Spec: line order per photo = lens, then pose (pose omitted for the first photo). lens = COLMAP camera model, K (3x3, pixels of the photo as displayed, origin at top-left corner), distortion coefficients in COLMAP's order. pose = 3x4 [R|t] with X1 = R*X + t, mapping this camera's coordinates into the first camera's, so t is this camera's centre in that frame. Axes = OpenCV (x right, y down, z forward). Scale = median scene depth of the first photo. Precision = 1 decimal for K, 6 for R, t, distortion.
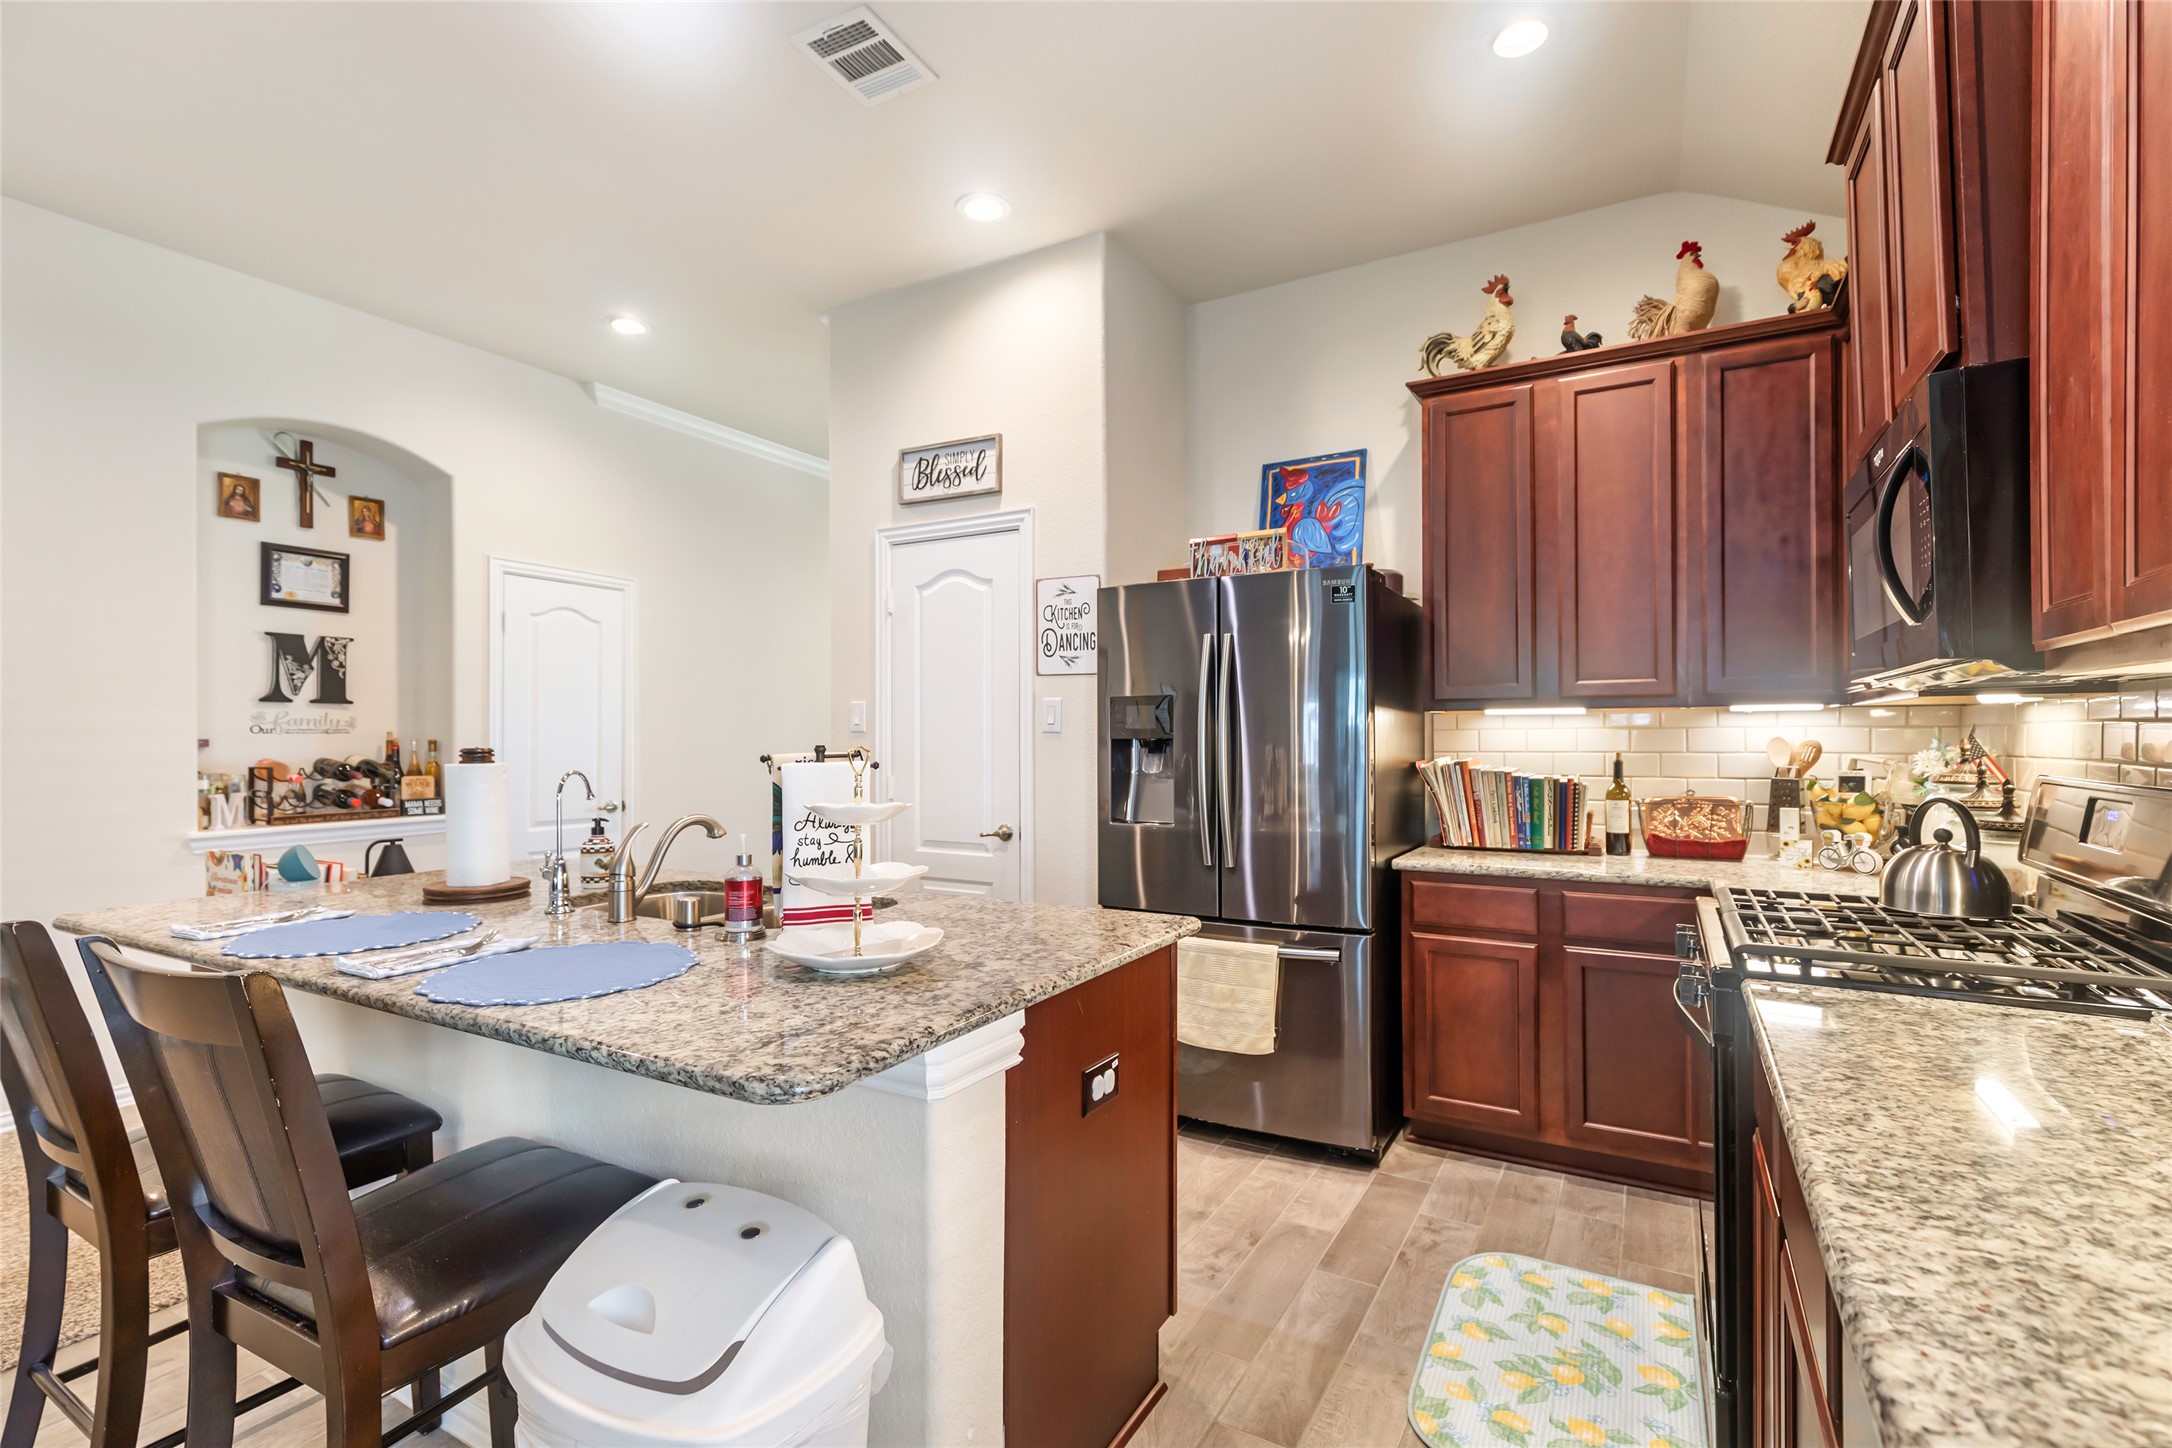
lens RADIAL K [[995.2, 0, 1088.6], [0, 995.2, 737.8], [0, 0, 1]] dist [0.006053, -0.000720]
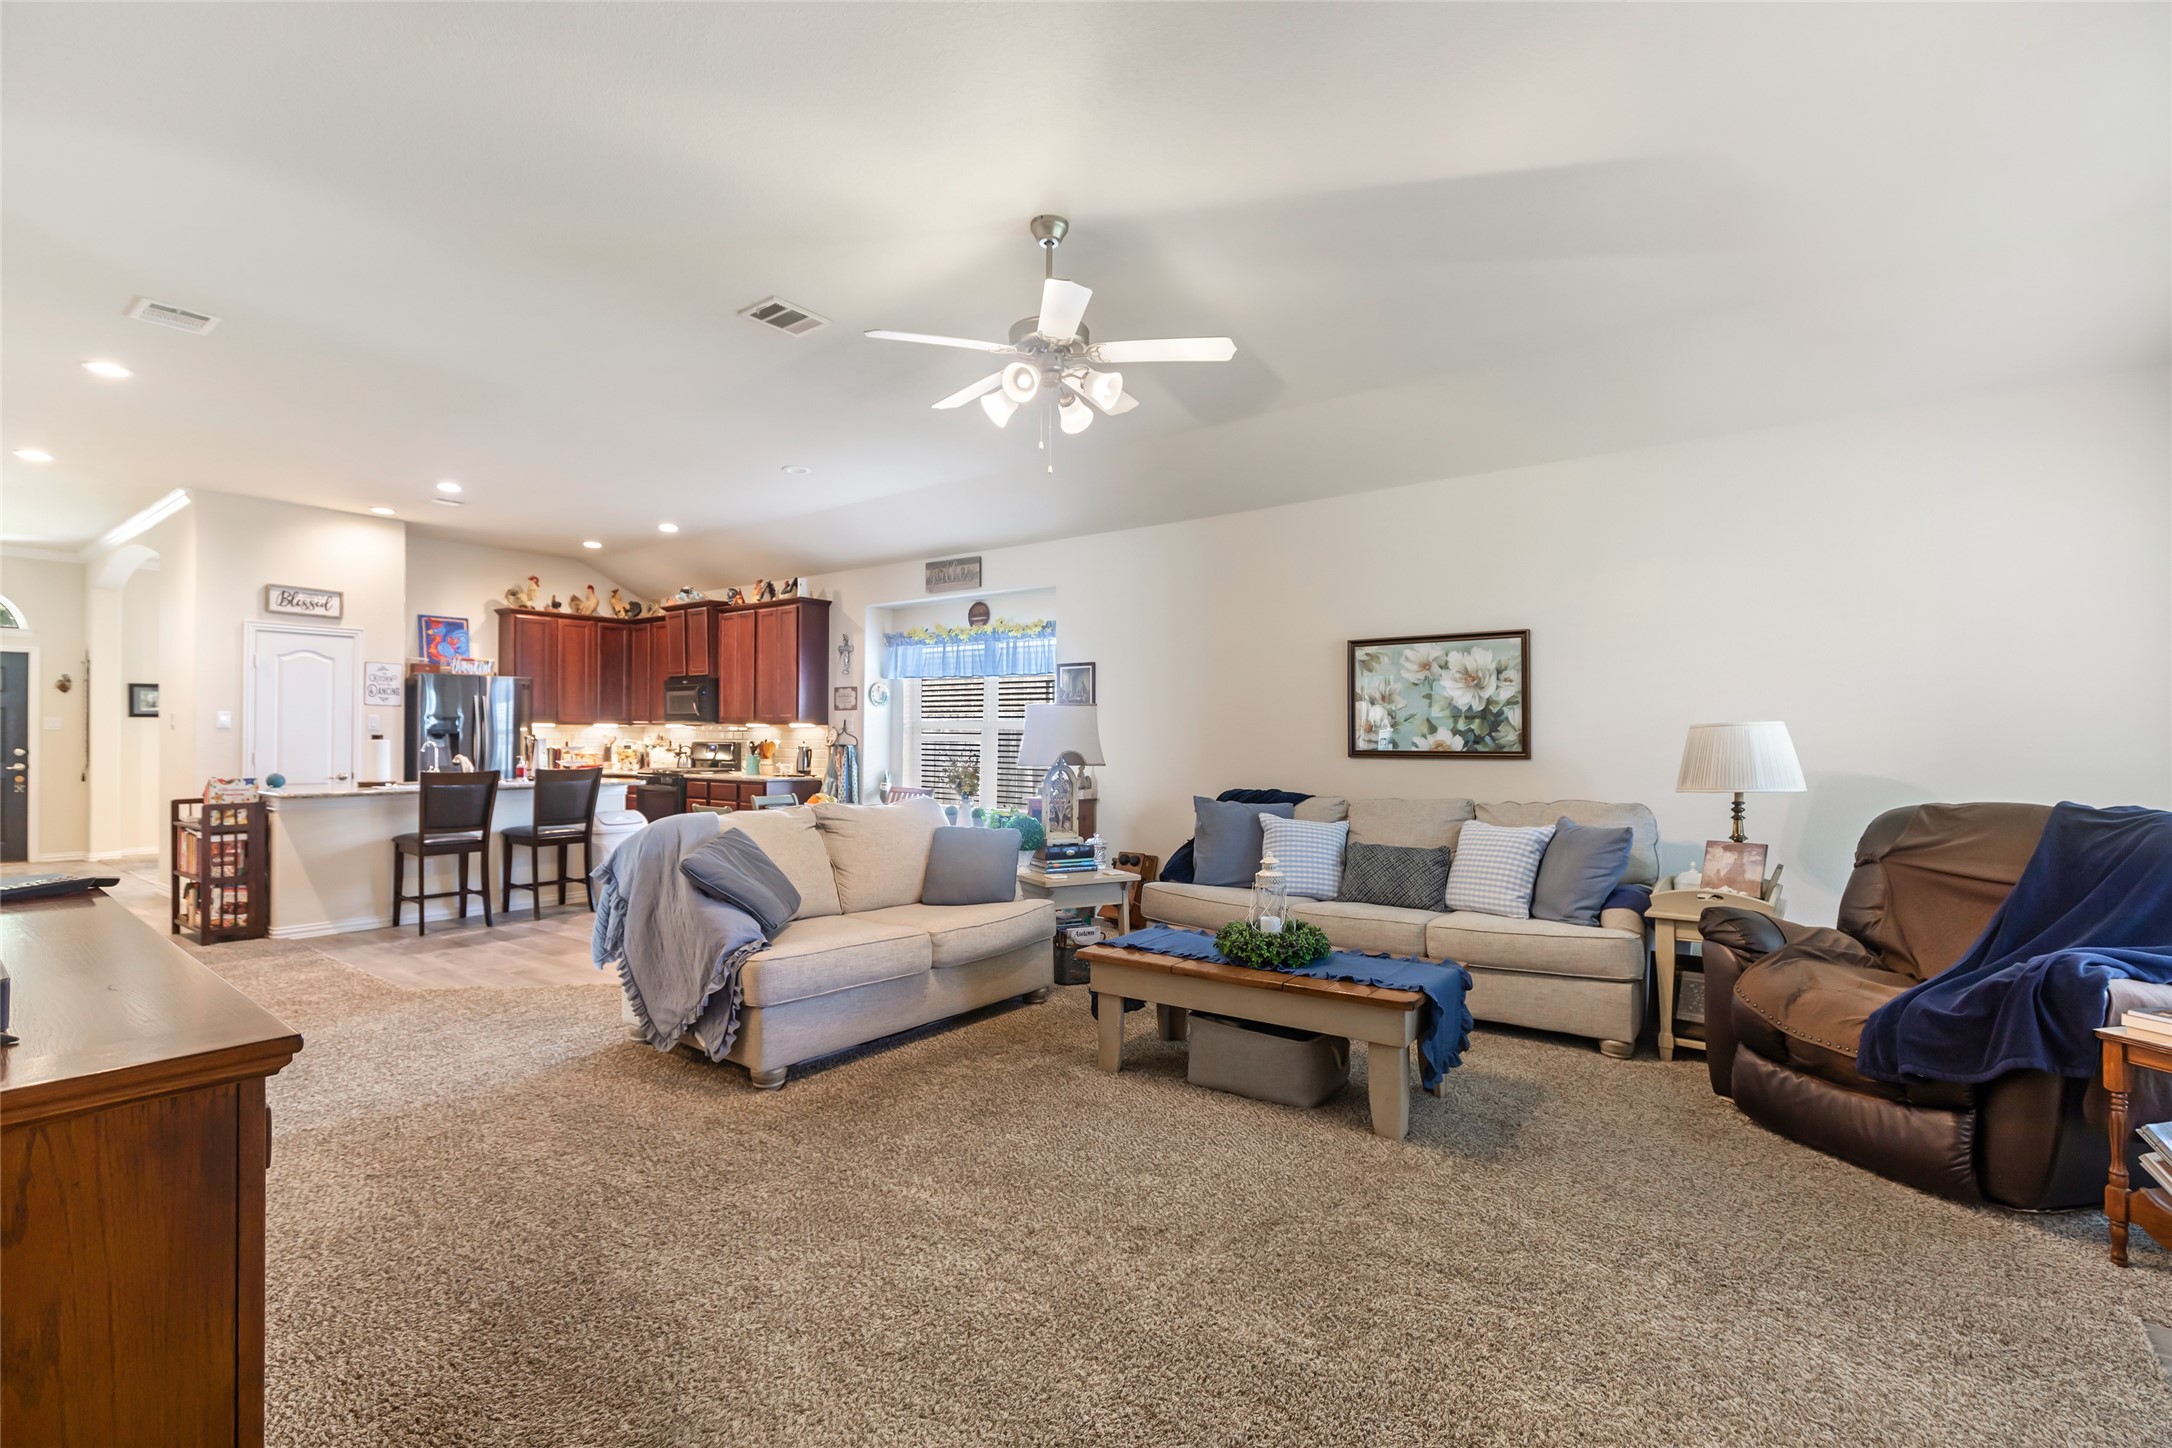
lens RADIAL K [[995.2, 0, 1088.6], [0, 995.2, 737.8], [0, 0, 1]] dist [0.006053, -0.000720]
pose [[0.127454, 0.003365, 0.991839, -2.200690], [0.000277, 0.999994, -0.003428, 0.021086], [-0.991844, 0.000712, 0.127453, -0.956069]]
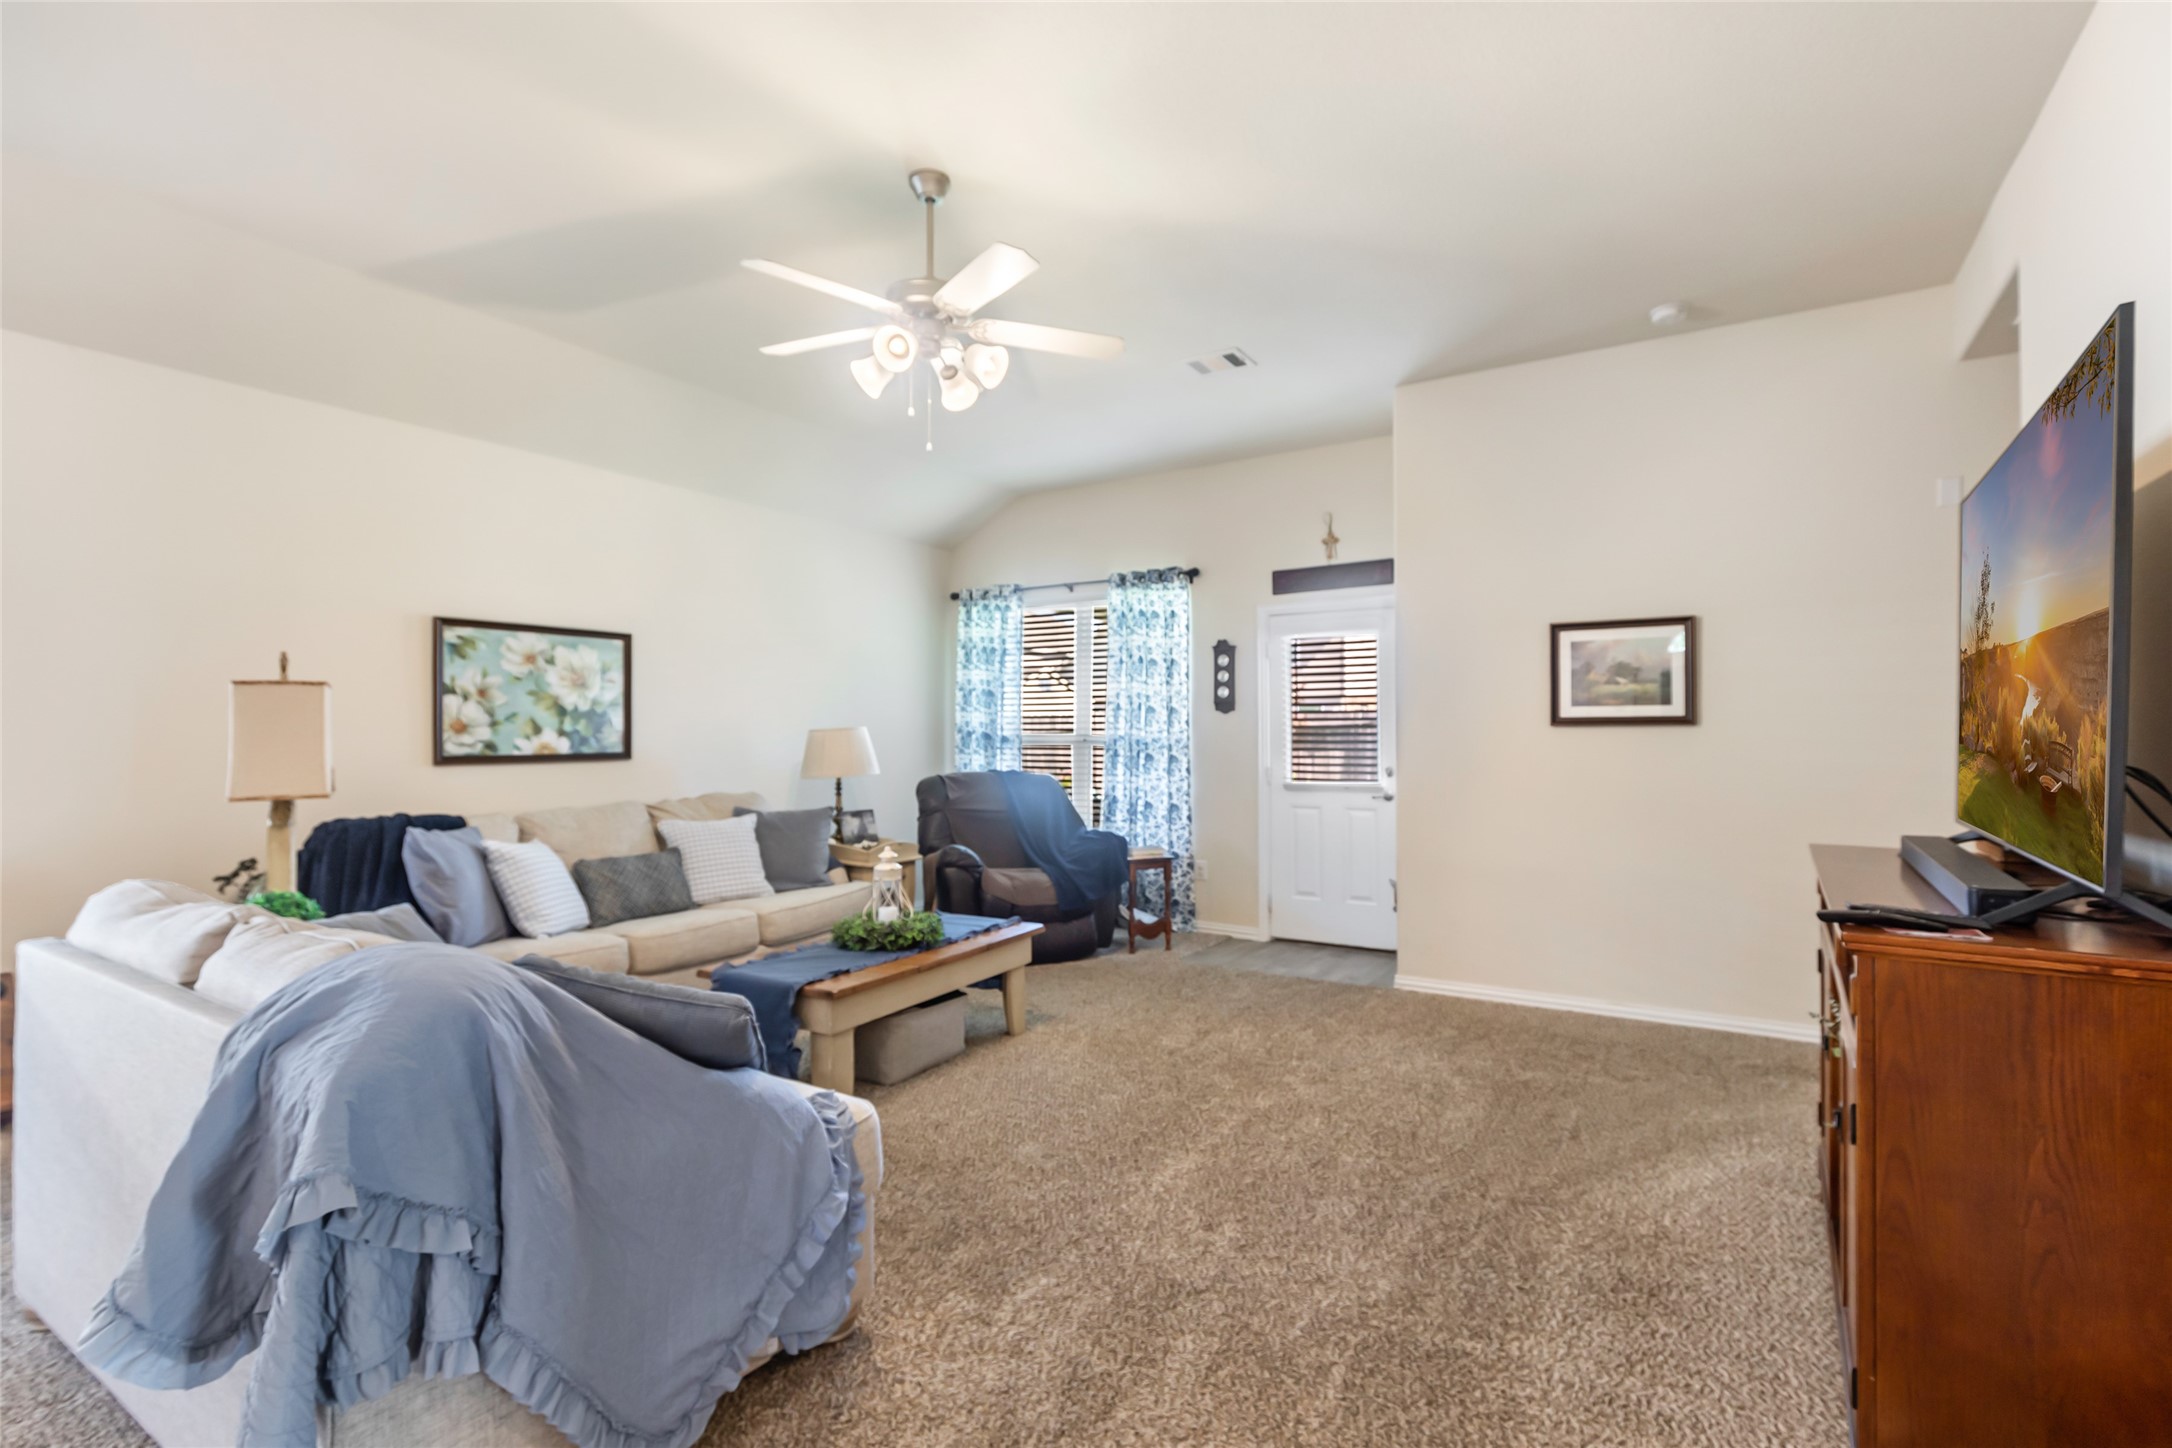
lens RADIAL K [[995.2, 0, 1088.6], [0, 995.2, 737.8], [0, 0, 1]] dist [0.006053, -0.000720]
pose [[-0.998971, 0.006060, 0.044939, -1.397262], [0.006200, 0.999976, 0.002992, 0.014067], [-0.044919, 0.003267, -0.998985, 0.114087]]
